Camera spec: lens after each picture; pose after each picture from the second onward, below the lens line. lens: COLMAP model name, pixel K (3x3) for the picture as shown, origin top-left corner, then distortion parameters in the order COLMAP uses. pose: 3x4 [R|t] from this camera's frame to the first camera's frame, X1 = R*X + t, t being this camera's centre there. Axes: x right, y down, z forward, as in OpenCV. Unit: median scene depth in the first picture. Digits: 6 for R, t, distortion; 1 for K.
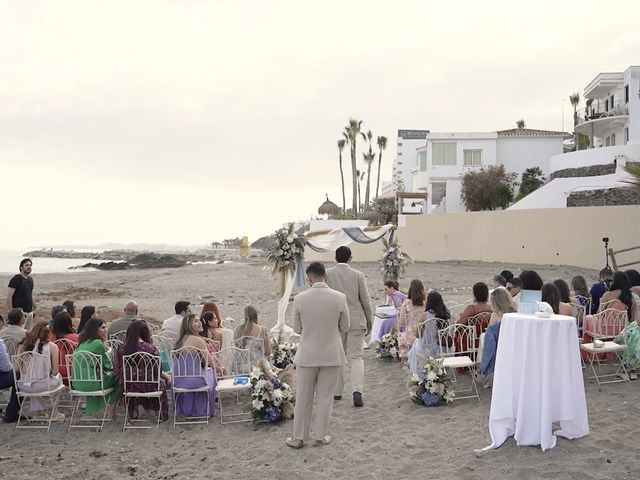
lens RADIAL K [[799.5, 0, 317.8], [0, 799.5, 238.1], [0, 0, 1]] dist [-0.044907, 0.000000]
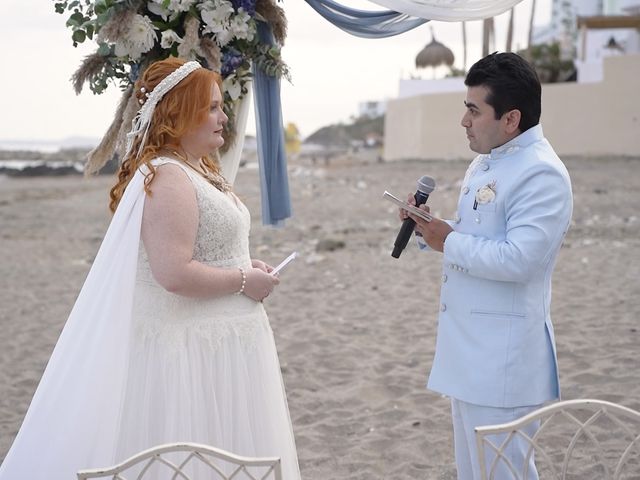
lens RADIAL K [[1105.1, 0, 321.1], [0, 1105.1, 239.8], [0, 0, 1]] dist [0.226888, 0.000000]
pose [[0.995965, 0.004123, -0.089647, 0.006166], [0.003953, 0.995959, 0.089727, 0.017257], [0.089655, -0.089719, 0.991924, 0.322204]]
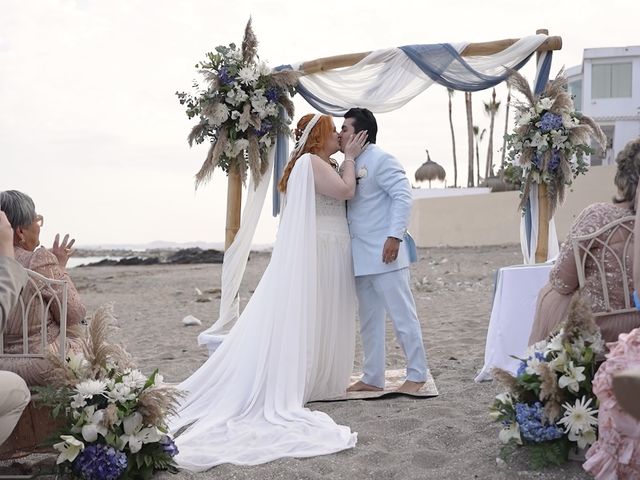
lens RADIAL K [[907.2, 0, 320.9], [0, 907.2, 240.6], [0, 0, 1]] dist [0.103134, 0.000000]
pose [[0.992222, -0.003701, -0.124429, 0.019642], [0.002288, 0.999931, -0.011496, 0.033367], [0.124463, 0.011122, 0.992162, 0.259158]]
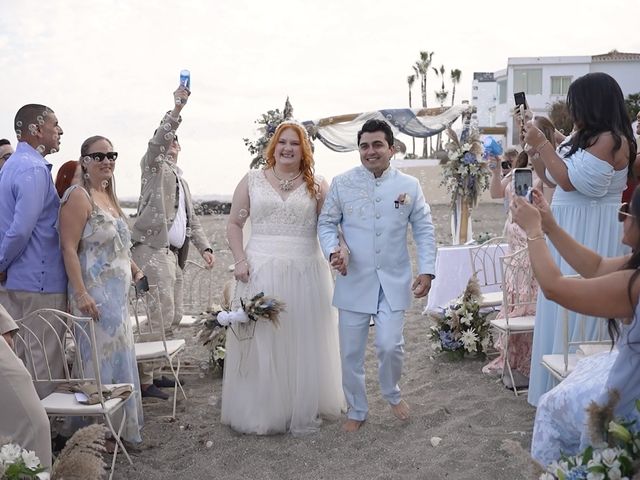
lens RADIAL K [[720.9, 0, 318.3], [0, 720.9, 245.8], [0, 0, 1]] dist [-0.051367, 0.000000]
pose [[0.994063, 0.006171, -0.108631, 0.018788], [0.001173, 0.997725, 0.067411, 0.021531], [0.108799, -0.067138, 0.991794, 0.205927]]
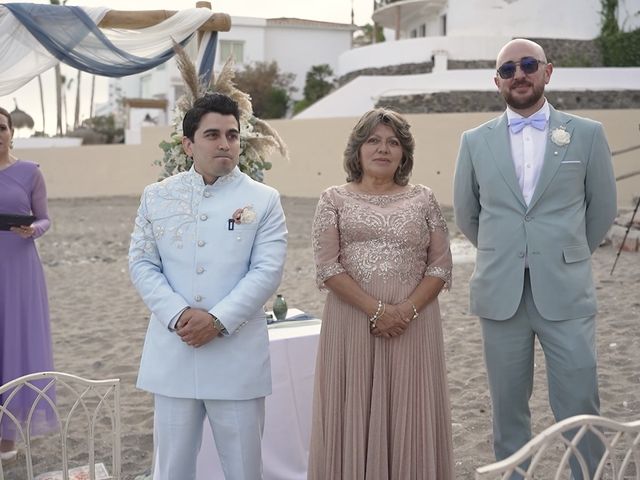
lens RADIAL K [[799.5, 0, 317.8], [0, 799.5, 244.2], [0, 0, 1]] dist [-0.044907, 0.000000]
pose [[0.936335, -0.024612, 0.350244, 0.014194], [-0.002026, 0.997145, 0.075486, 0.017411], [-0.351102, -0.071390, 0.933612, 0.321991]]
